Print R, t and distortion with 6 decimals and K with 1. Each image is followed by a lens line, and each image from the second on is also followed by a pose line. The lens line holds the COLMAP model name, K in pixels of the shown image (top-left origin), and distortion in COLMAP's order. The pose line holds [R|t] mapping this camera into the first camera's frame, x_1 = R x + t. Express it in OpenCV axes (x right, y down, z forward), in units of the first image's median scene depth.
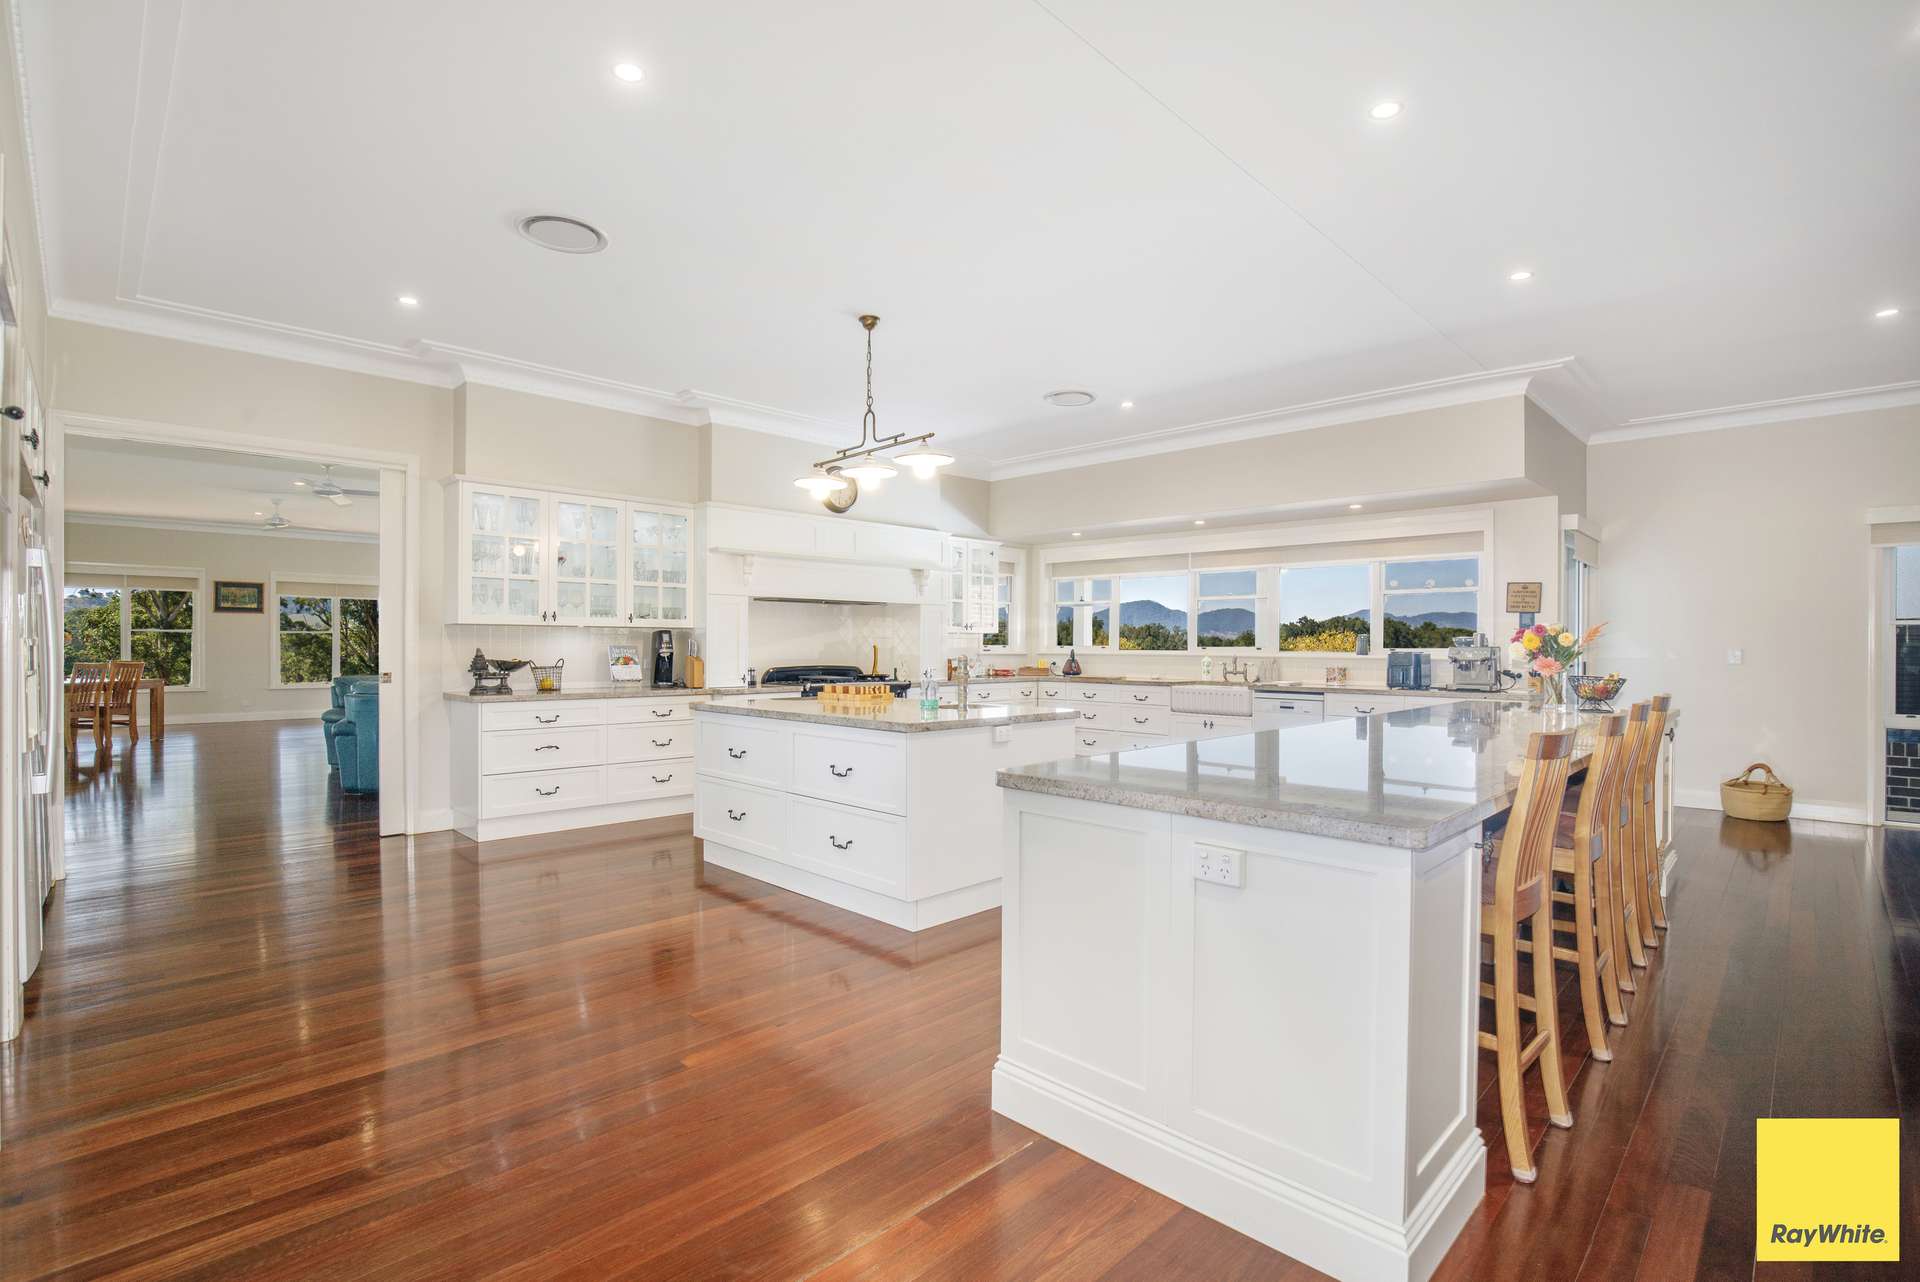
lens RADIAL K [[883.8, 0, 952.1], [0, 883.8, 646.7], [0, 0, 1]] dist [-0.001249, -0.000838]
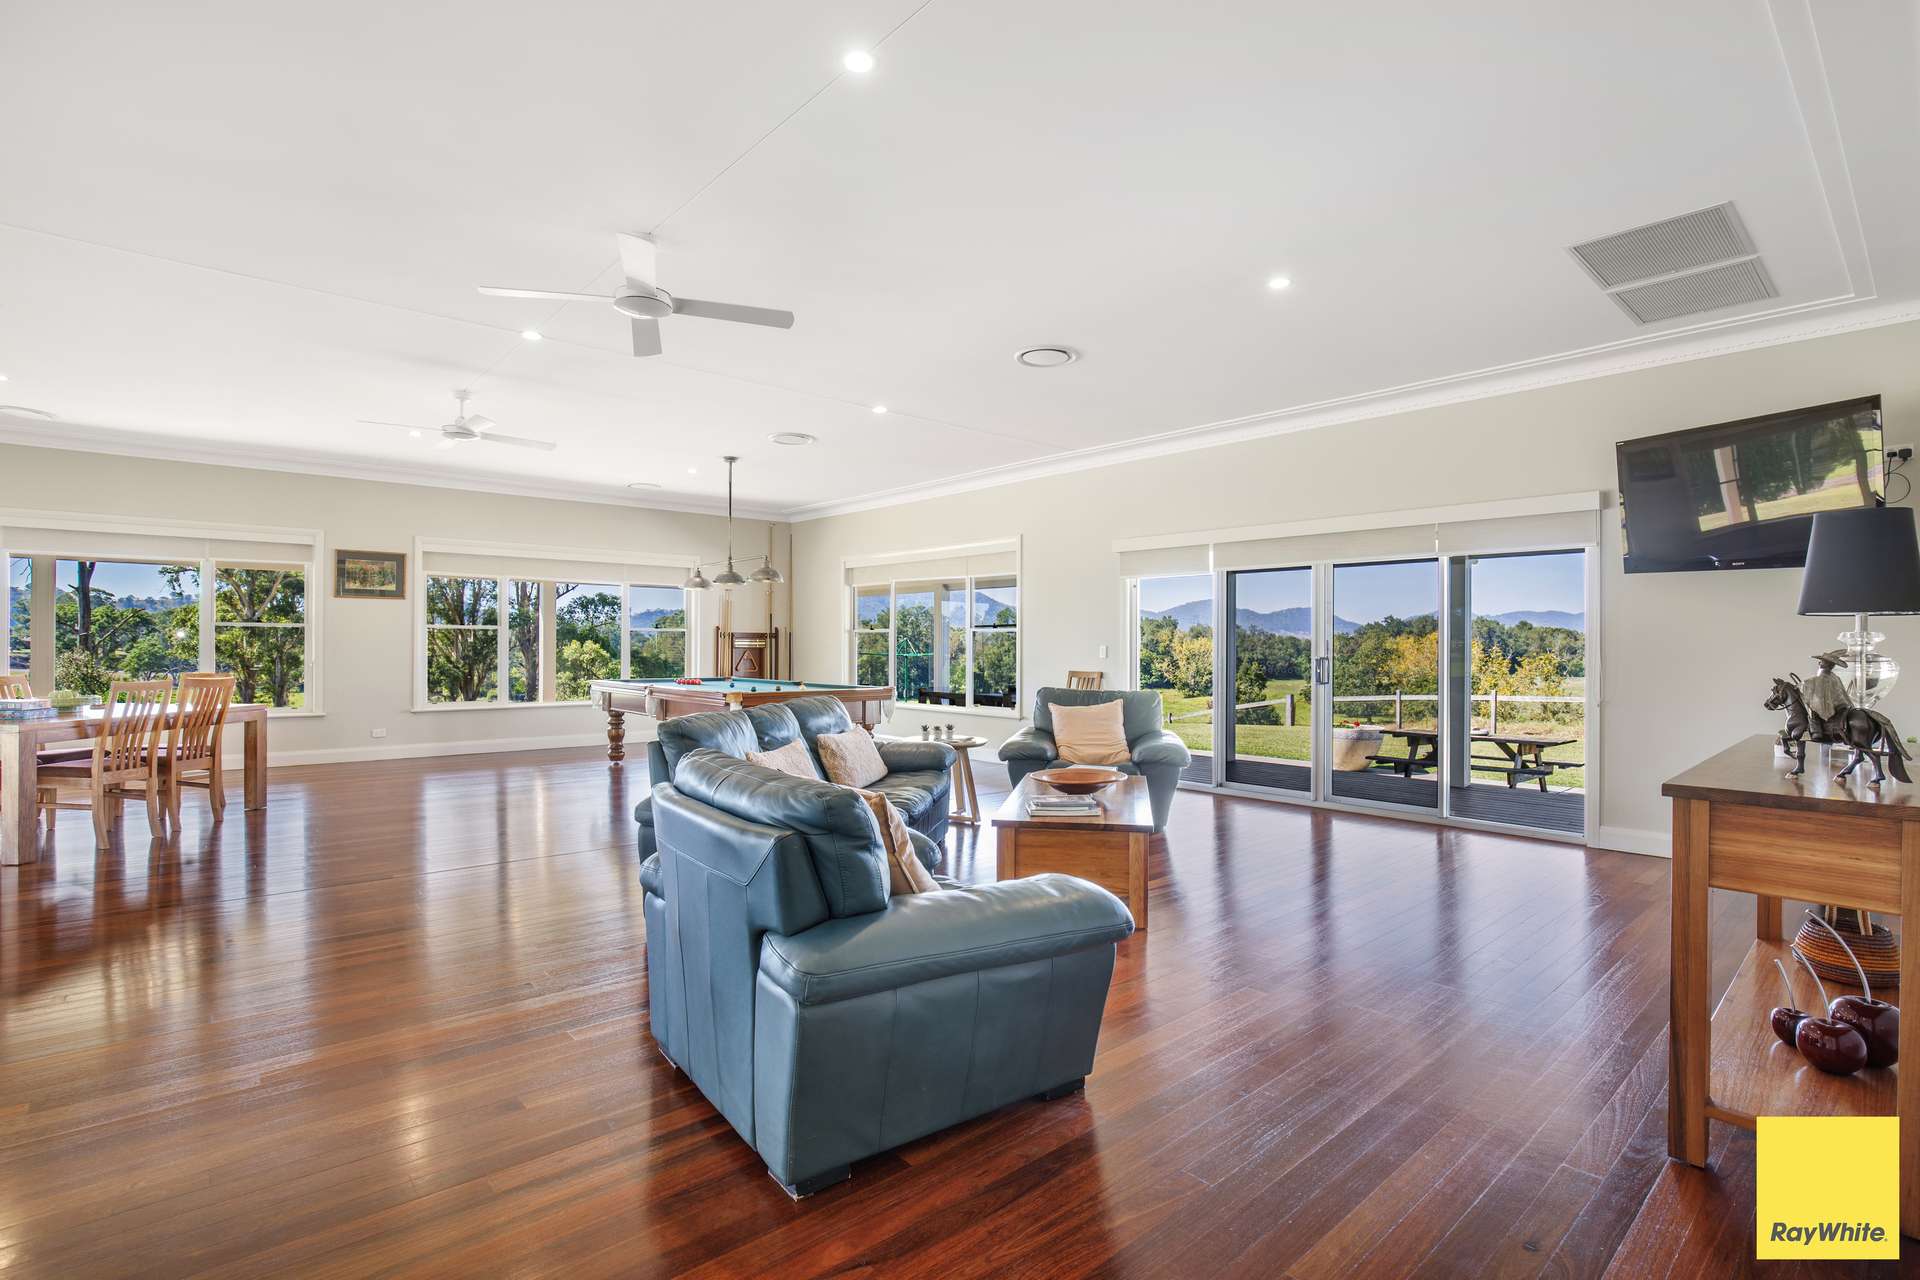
lens RADIAL K [[883.8, 0, 968.1], [0, 883.8, 644.3], [0, 0, 1]] dist [-0.001249, -0.000838]
pose [[0.999005, 0.000380, -0.044595, -0.363830], [-0.000472, 0.999998, -0.002050, -0.002443], [0.044594, 0.002069, 0.999003, 0.393445]]
